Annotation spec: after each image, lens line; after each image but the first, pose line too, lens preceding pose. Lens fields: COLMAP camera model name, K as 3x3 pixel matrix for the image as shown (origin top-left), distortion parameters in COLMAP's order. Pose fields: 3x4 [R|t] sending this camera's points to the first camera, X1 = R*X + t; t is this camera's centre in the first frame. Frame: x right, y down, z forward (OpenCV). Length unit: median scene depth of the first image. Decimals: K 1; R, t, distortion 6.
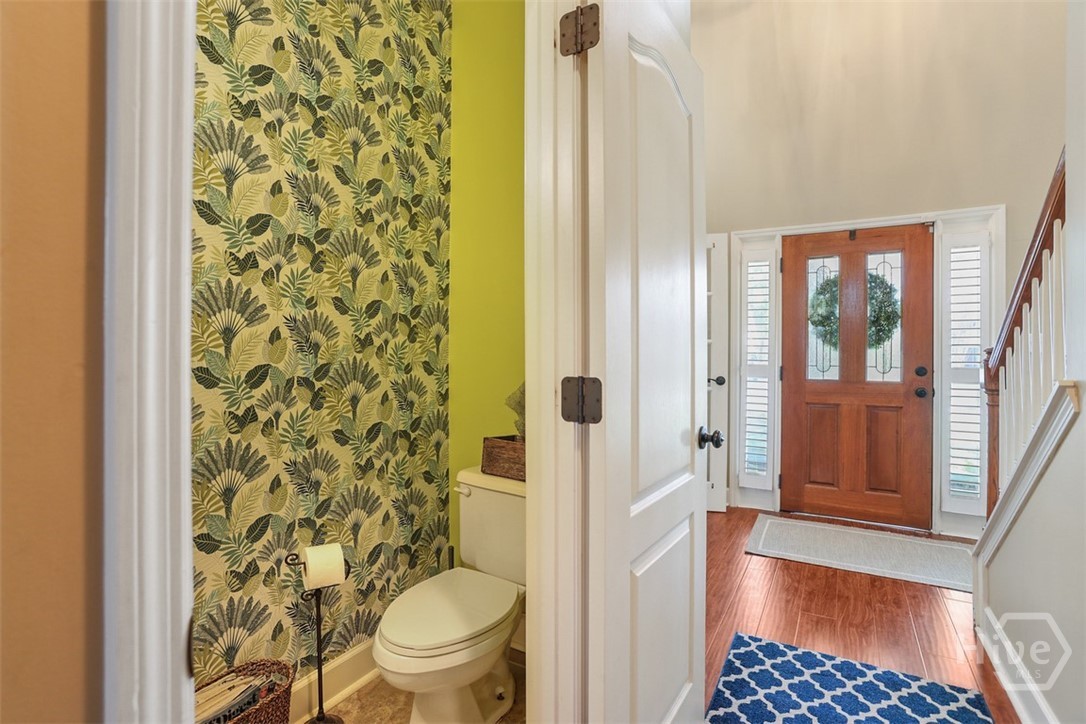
lens RADIAL K [[540.9, 0, 547.6], [0, 540.9, 349.9], [0, 0, 1]] dist [-0.001530, 0.001502]
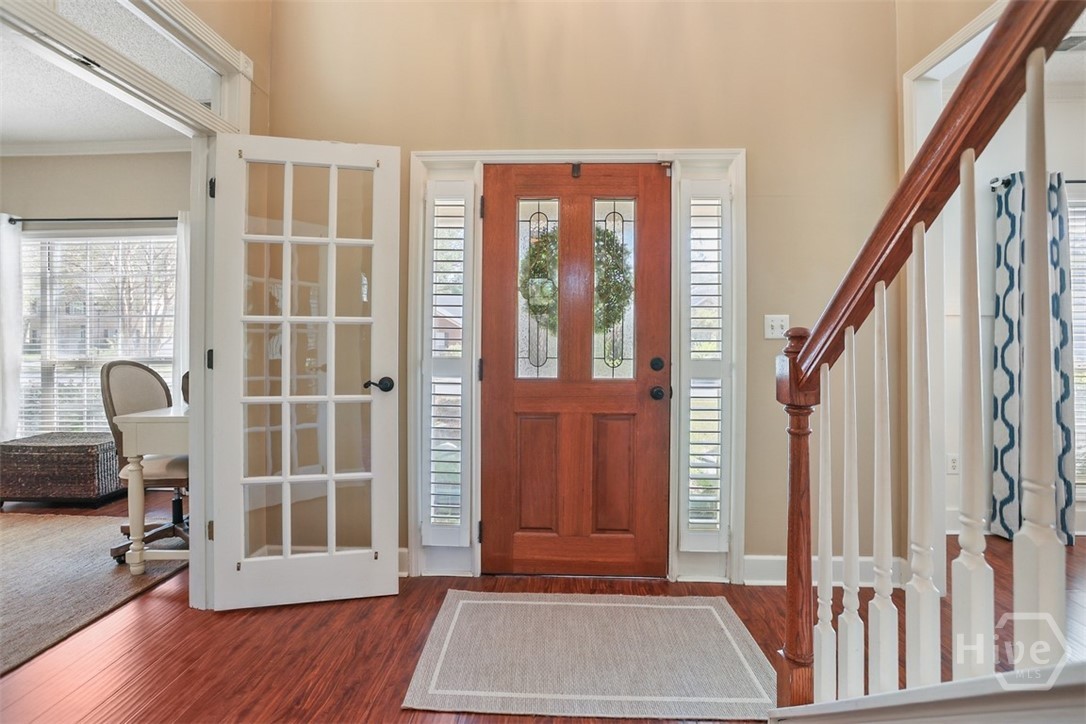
lens RADIAL K [[540.9, 0, 547.6], [0, 540.9, 349.9], [0, 0, 1]] dist [-0.001530, 0.001502]
pose [[0.891234, -0.006045, 0.453503, 0.217717], [-0.001091, 0.999880, 0.015472, 0.009047], [-0.453542, -0.014284, 0.891120, 0.398975]]
